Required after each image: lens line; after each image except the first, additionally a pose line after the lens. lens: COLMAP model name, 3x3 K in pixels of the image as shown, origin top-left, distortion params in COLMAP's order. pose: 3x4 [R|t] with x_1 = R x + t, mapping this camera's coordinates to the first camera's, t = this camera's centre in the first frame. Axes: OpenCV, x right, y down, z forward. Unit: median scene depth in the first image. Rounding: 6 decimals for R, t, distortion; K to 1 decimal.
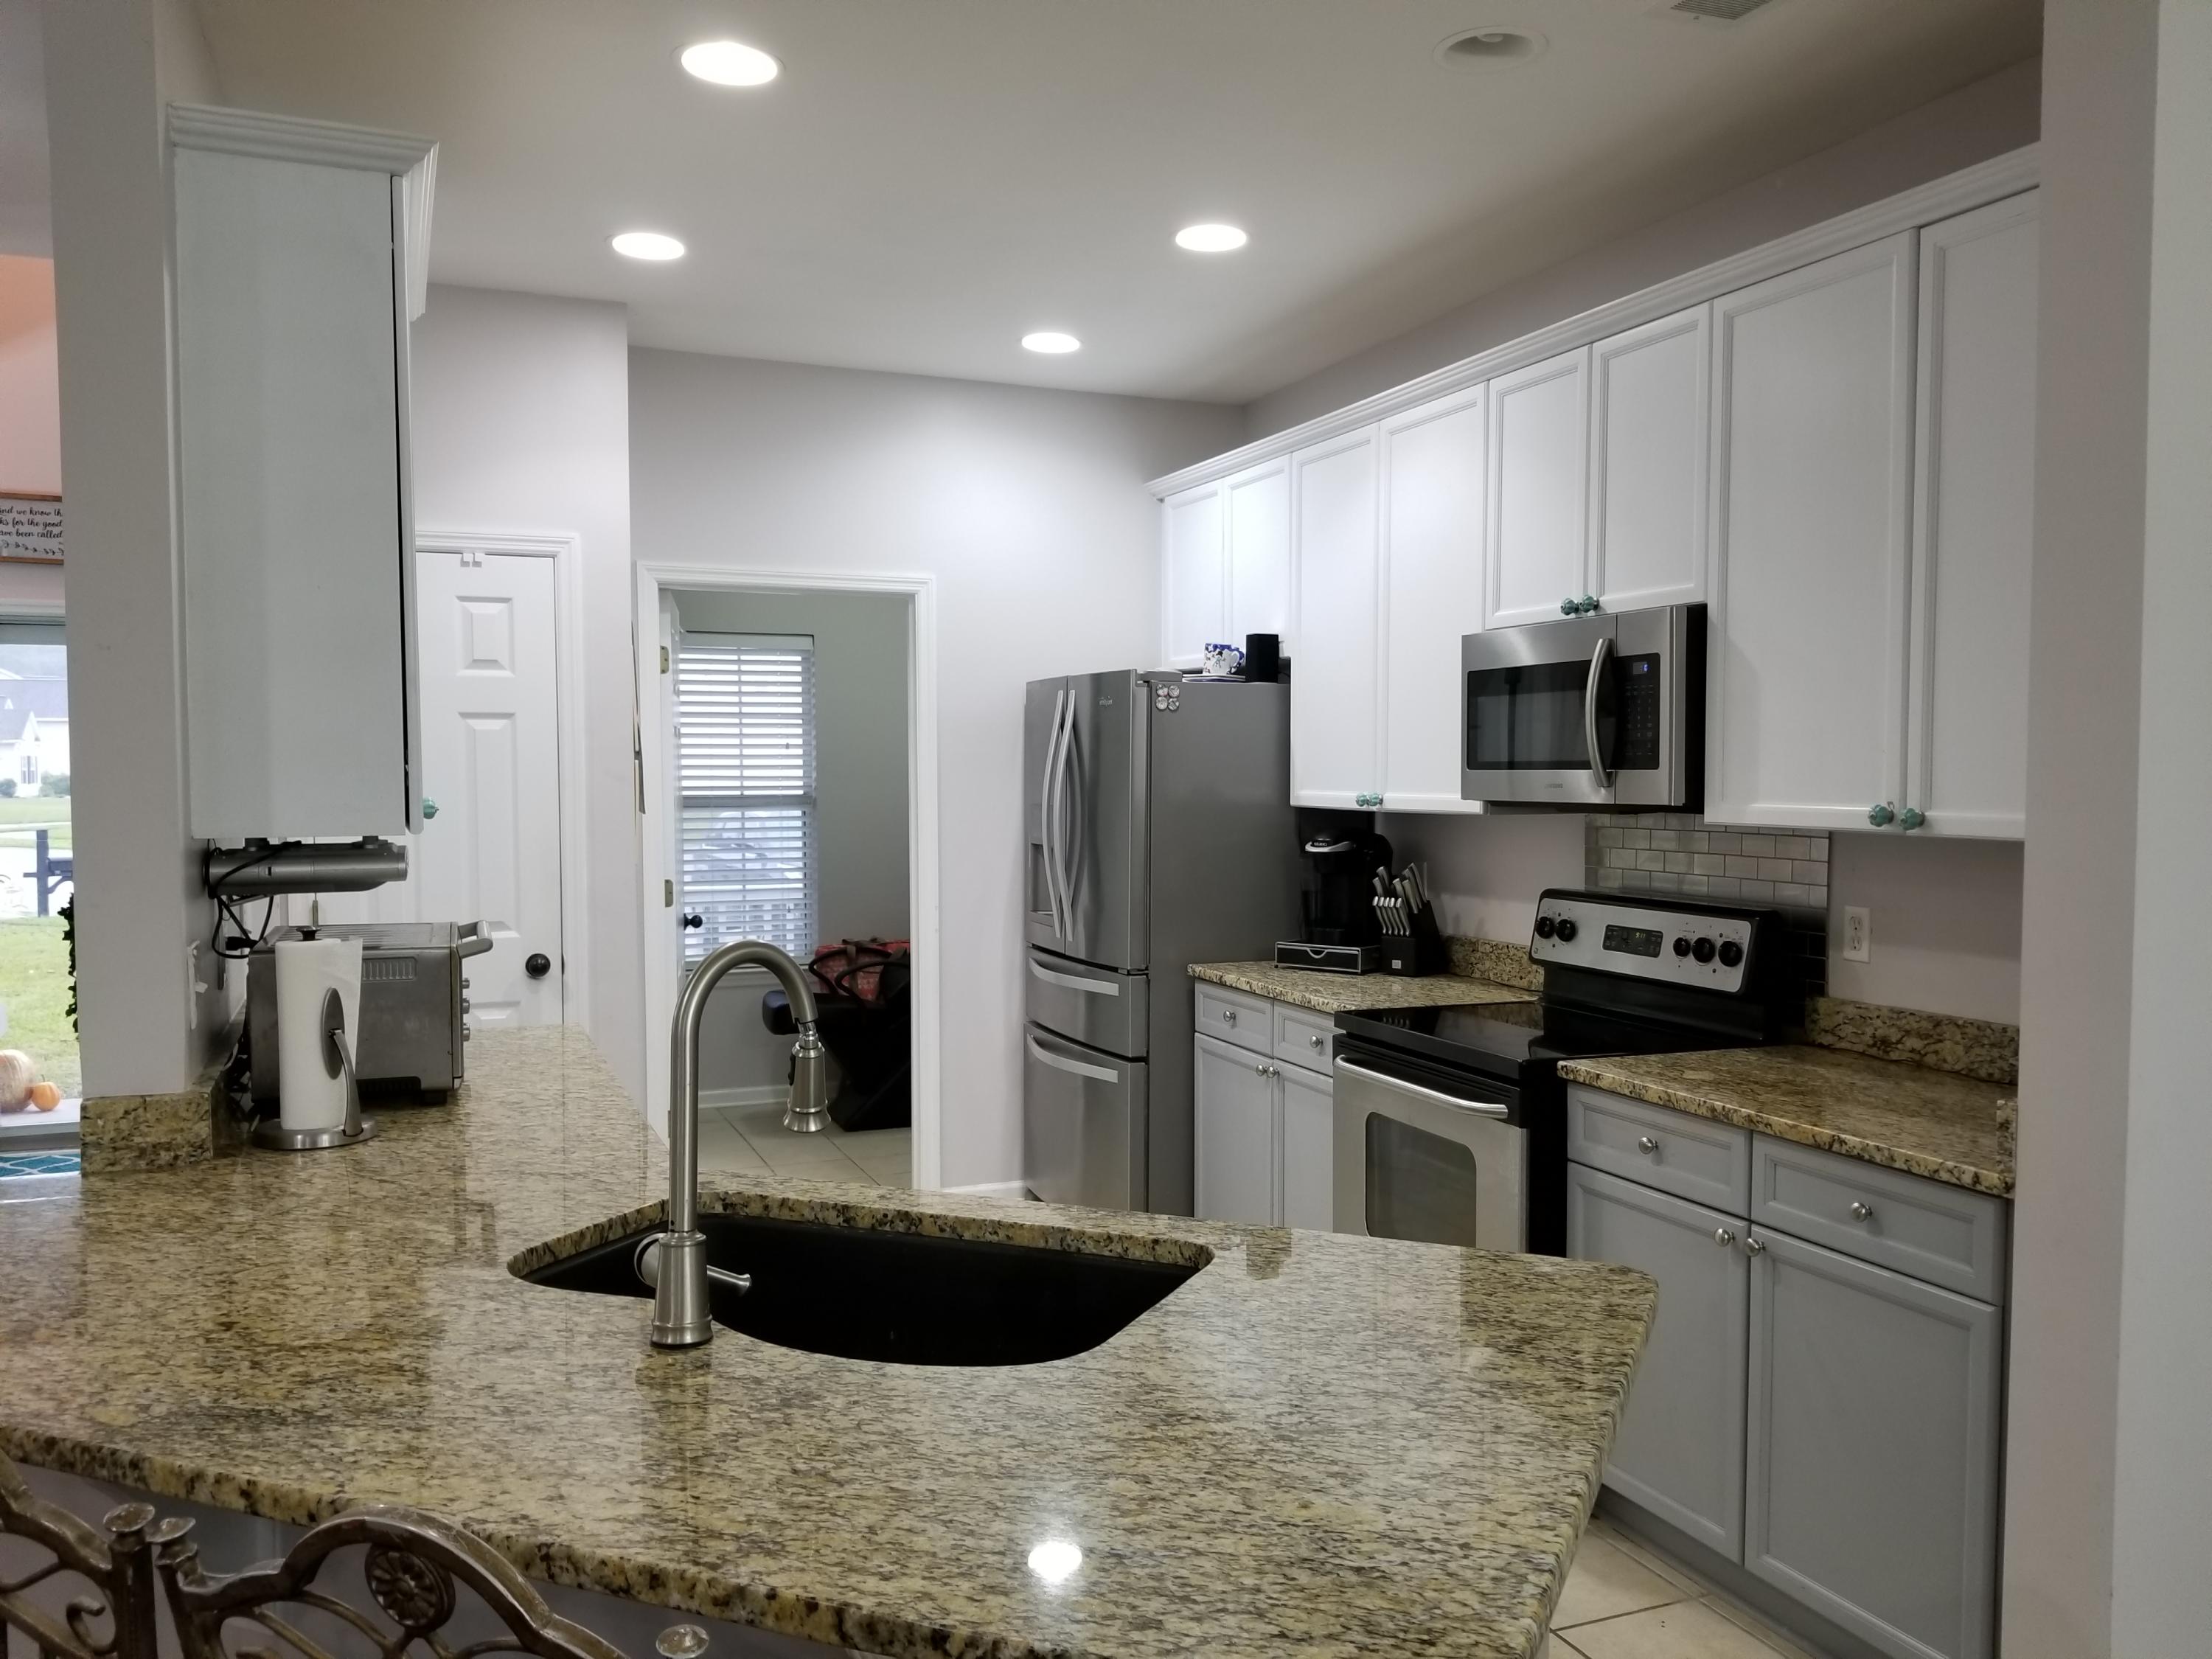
lens RADIAL K [[1733.1, 0, 1103.3], [0, 1733.1, 851.5], [0, 0, 1]] dist [0.108173, -0.217095]
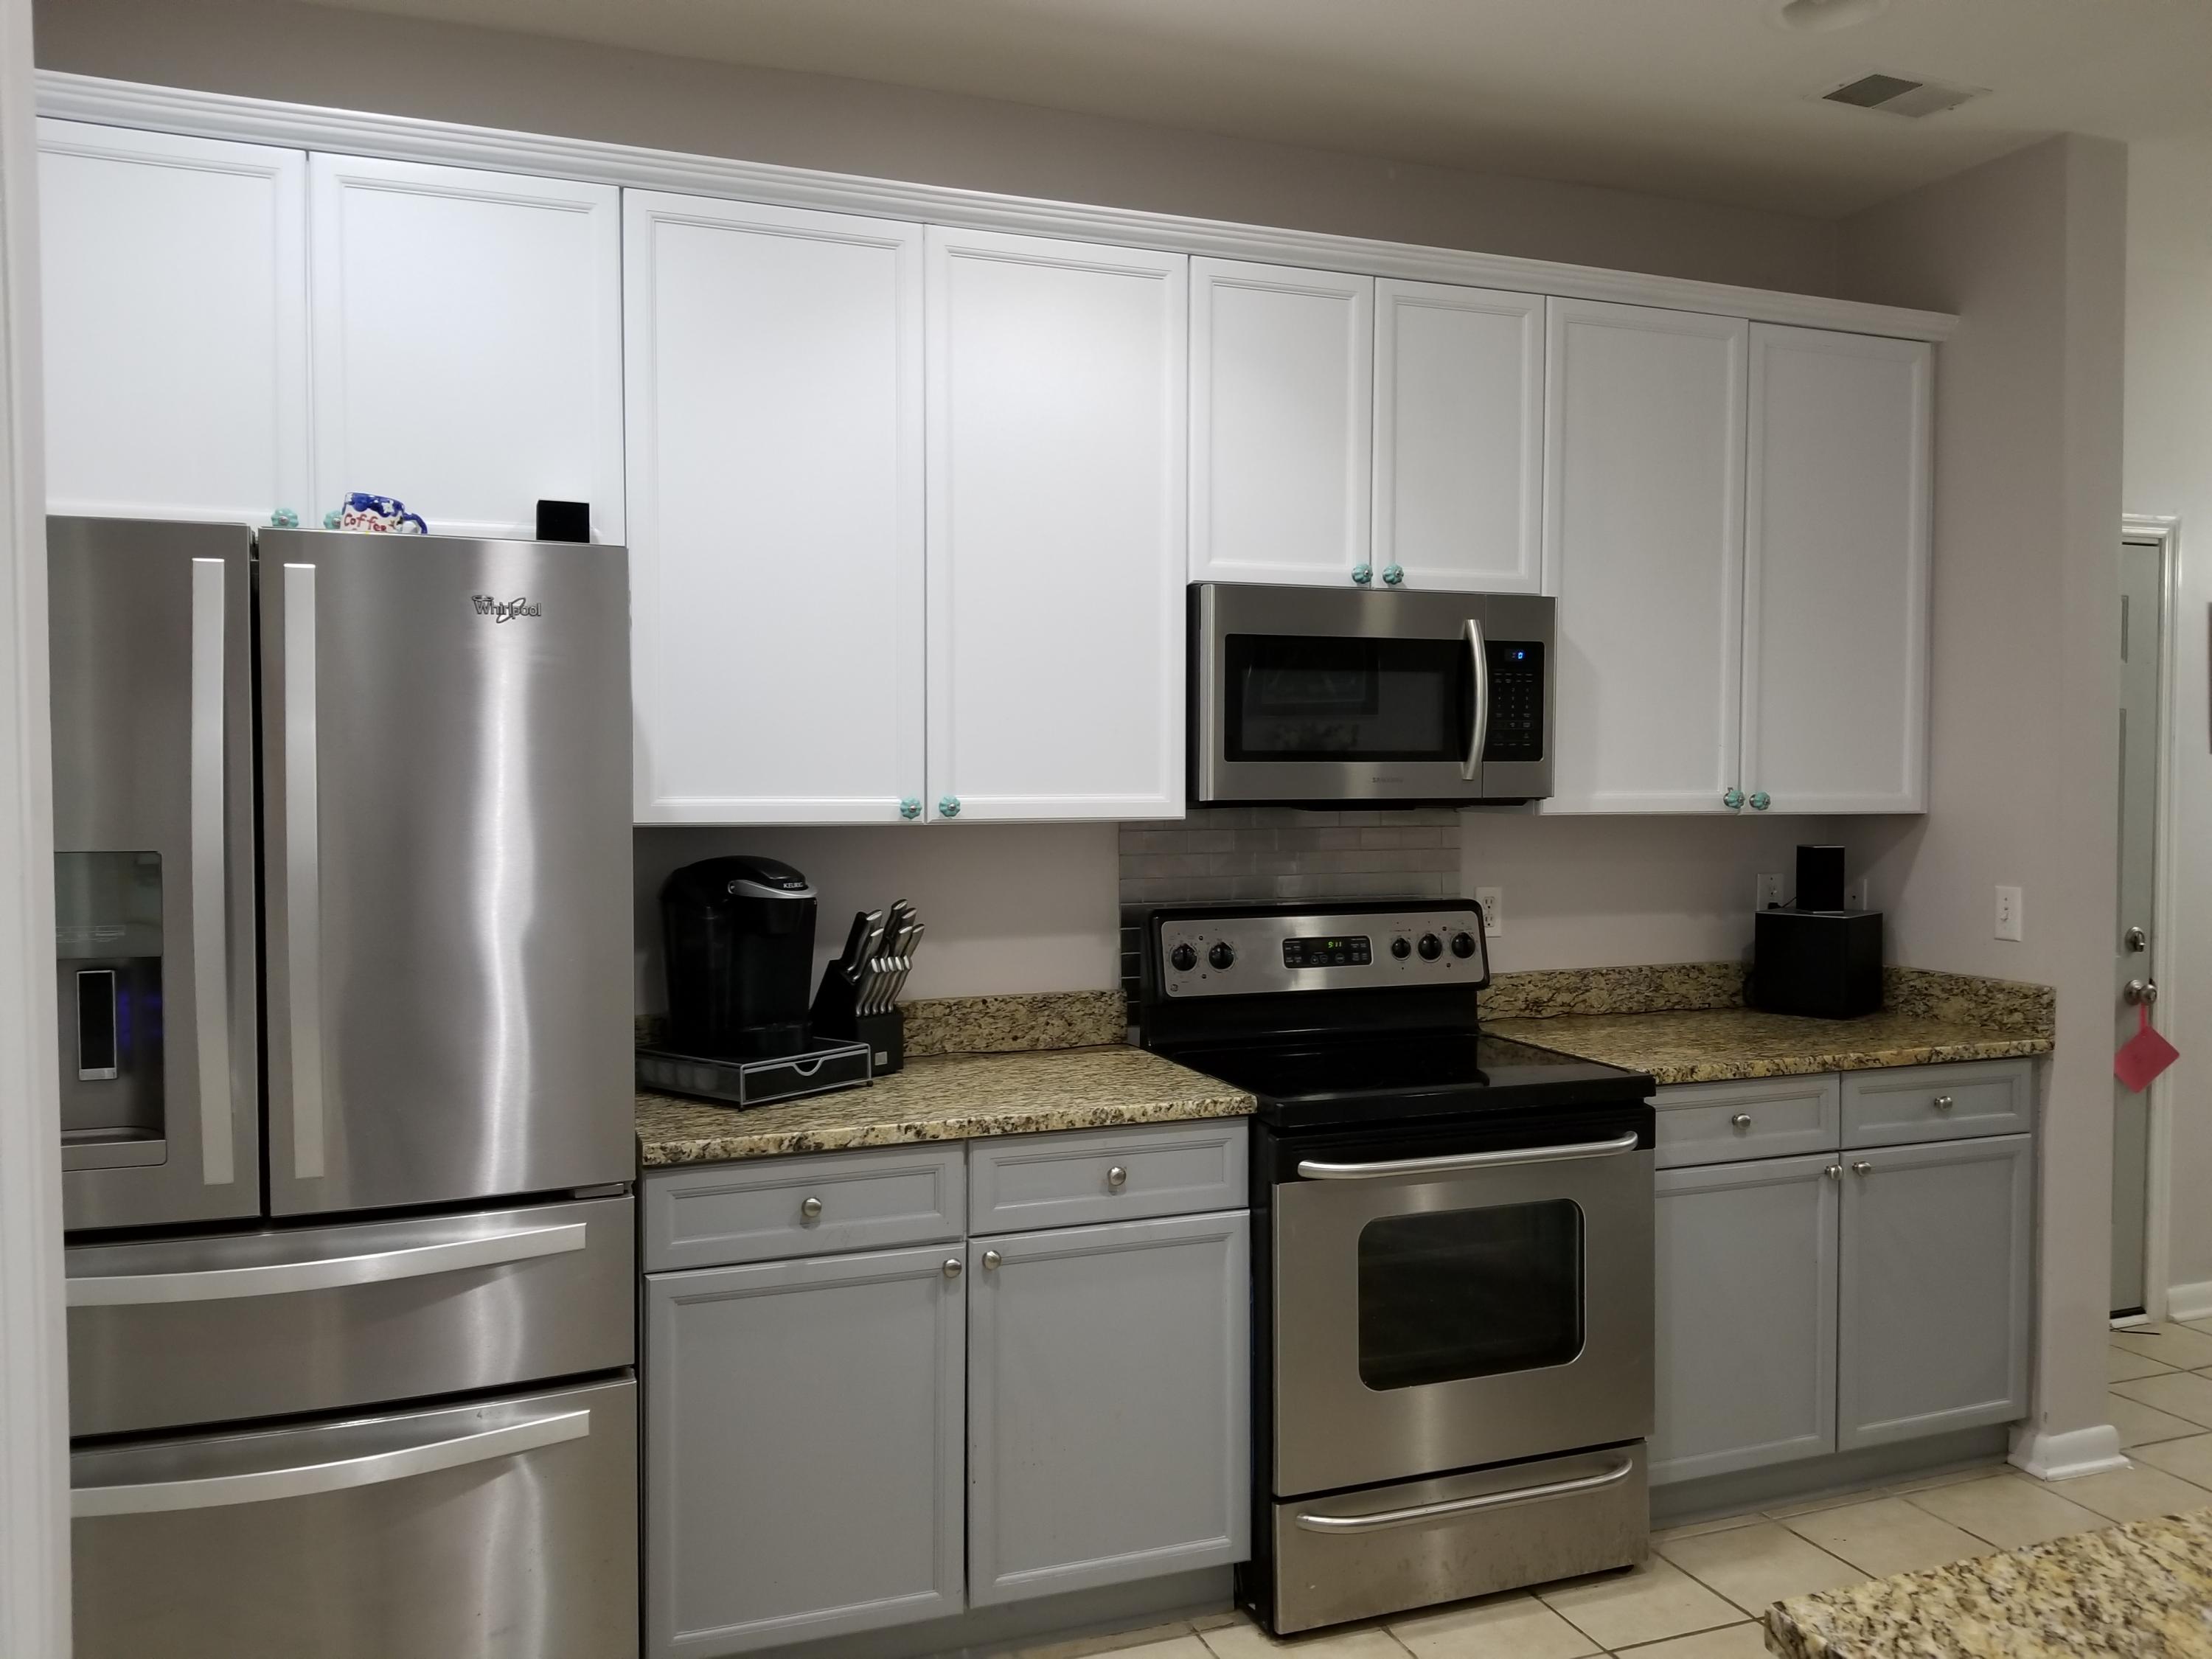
lens RADIAL K [[1718.7, 0, 1139.1], [0, 1718.7, 823.0], [0, 0, 1]] dist [0.098813, -0.167954]
pose [[0.000582, -0.030661, 0.999530, -0.657271], [0.048542, 0.998352, 0.030596, -0.053157], [-0.998821, 0.048501, 0.002069, 1.234964]]
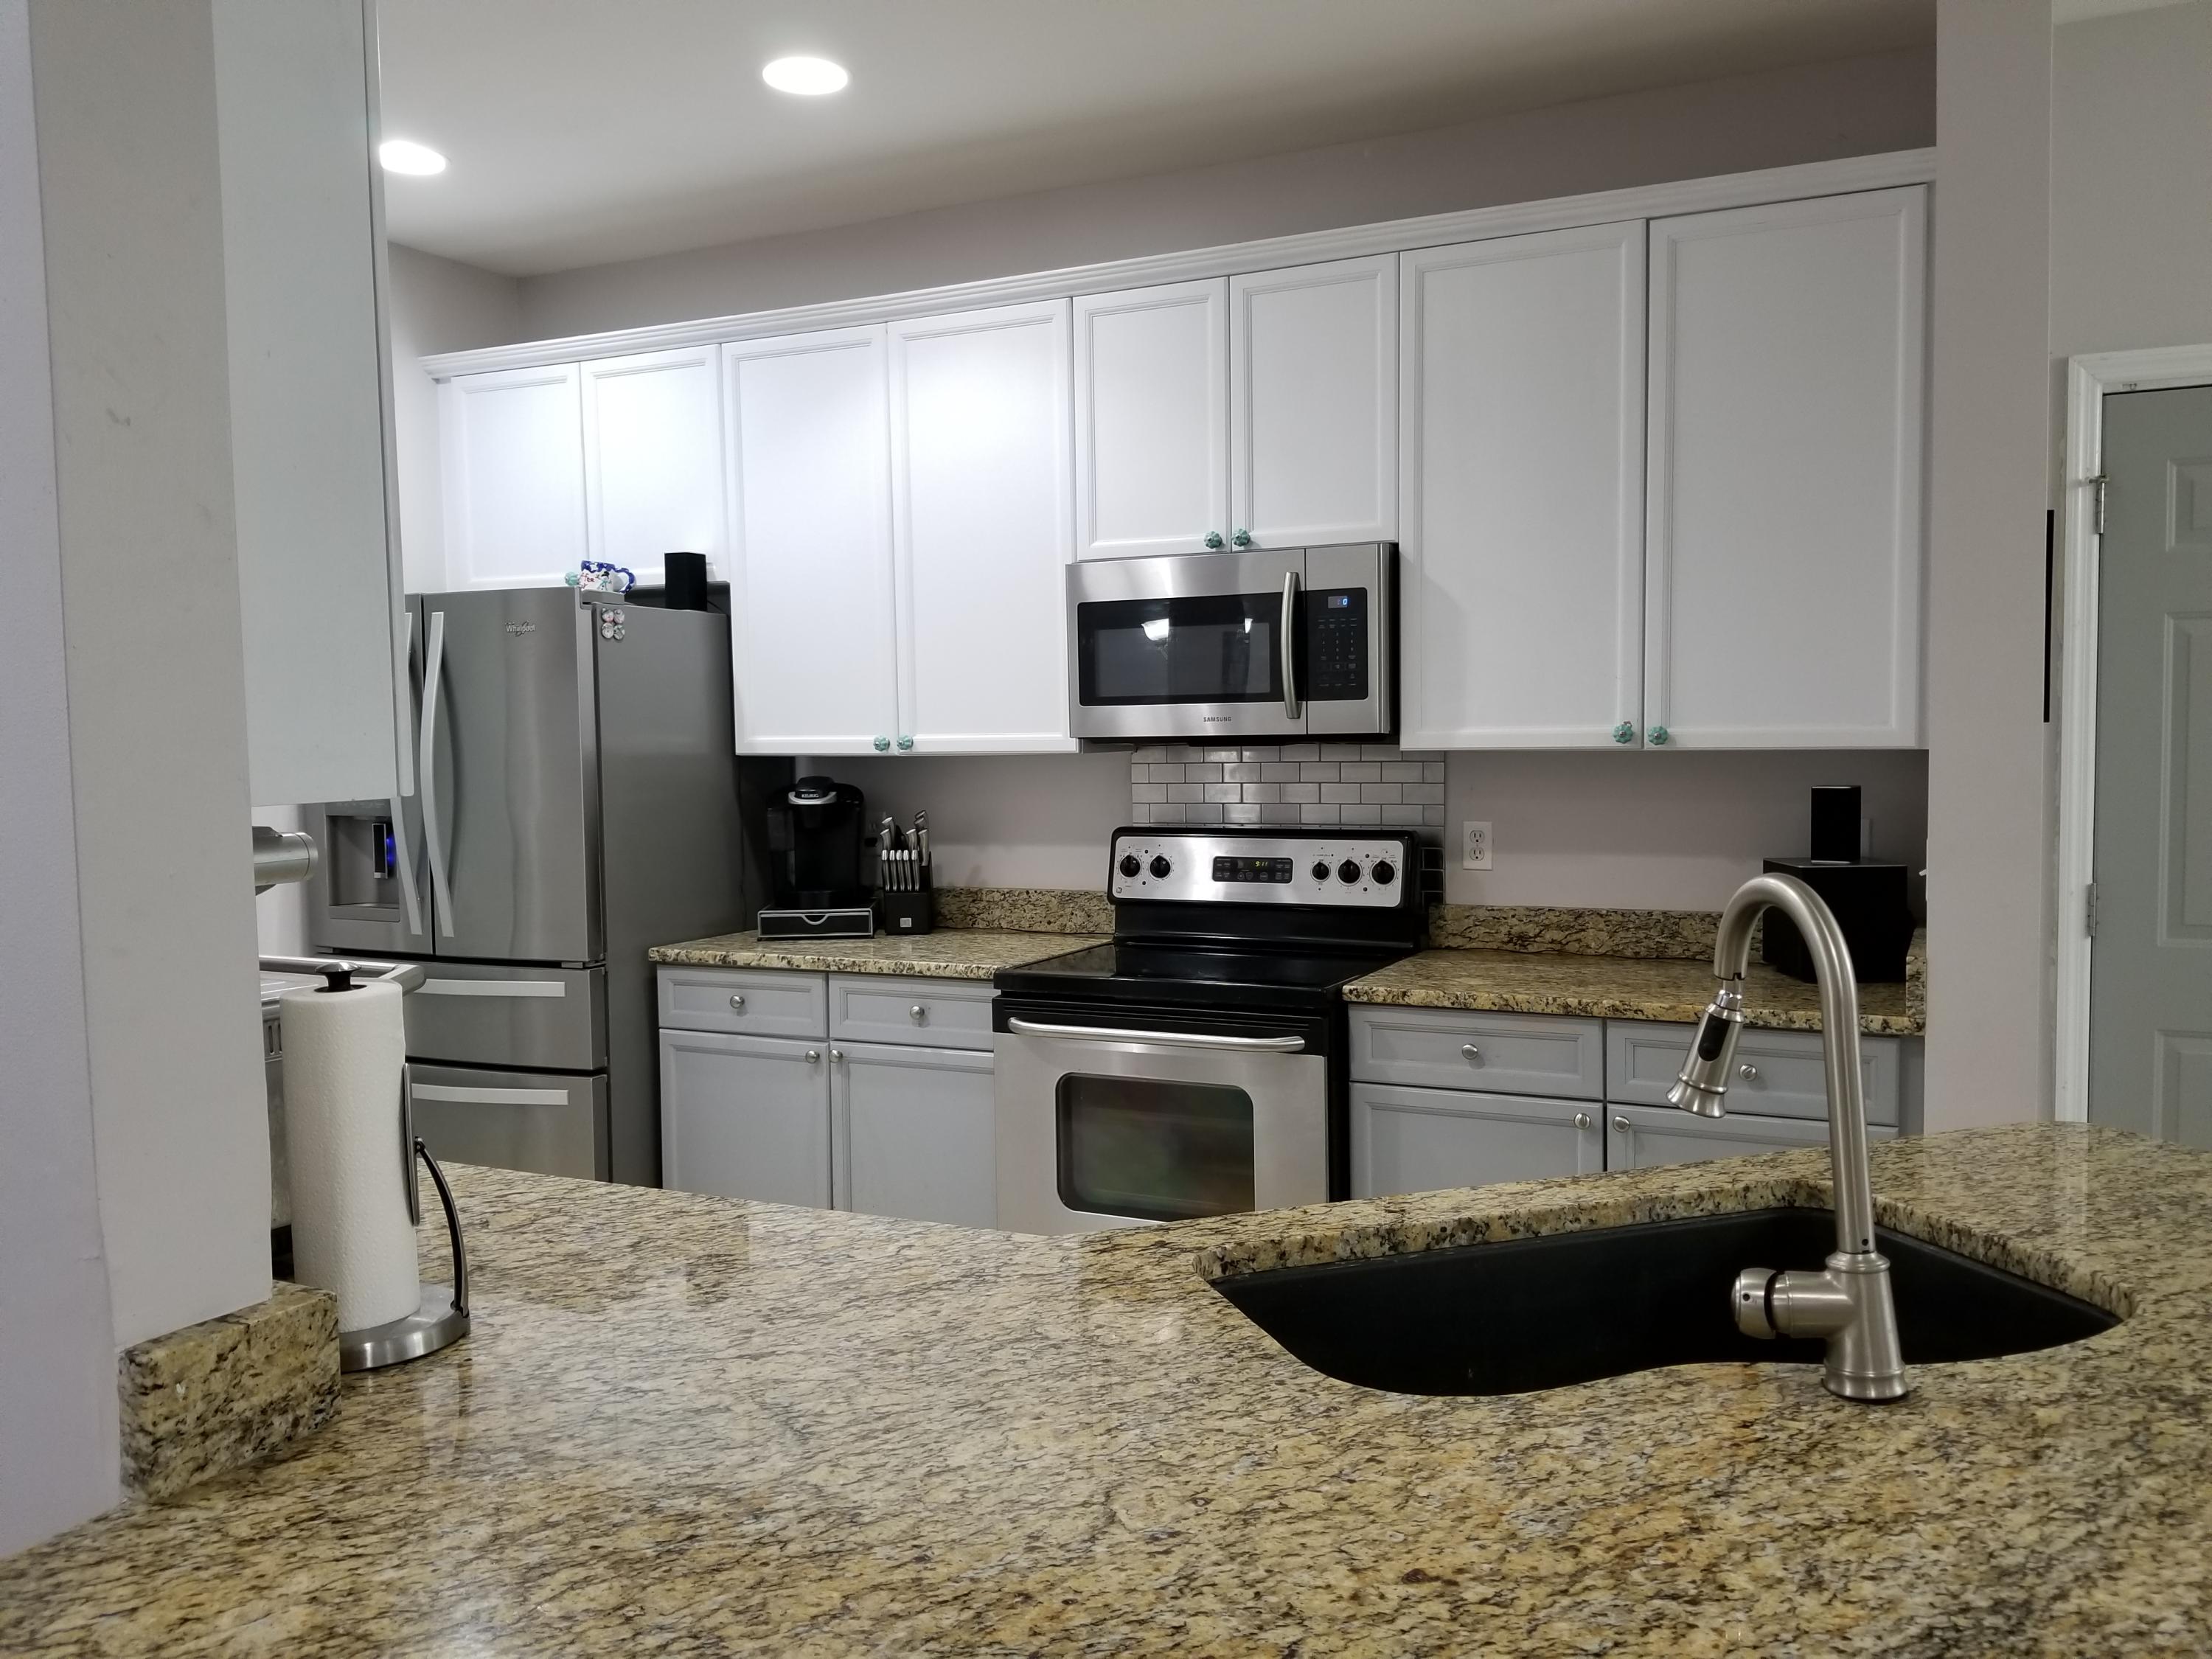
lens RADIAL K [[1752.0, 0, 1121.3], [0, 1752.0, 832.6], [0, 0, 1]] dist [0.112977, -0.218636]
pose [[0.735481, -0.052220, 0.675530, -0.510260], [0.047352, 0.998549, 0.025635, -0.001110], [-0.675888, 0.013133, 0.736887, 0.328215]]
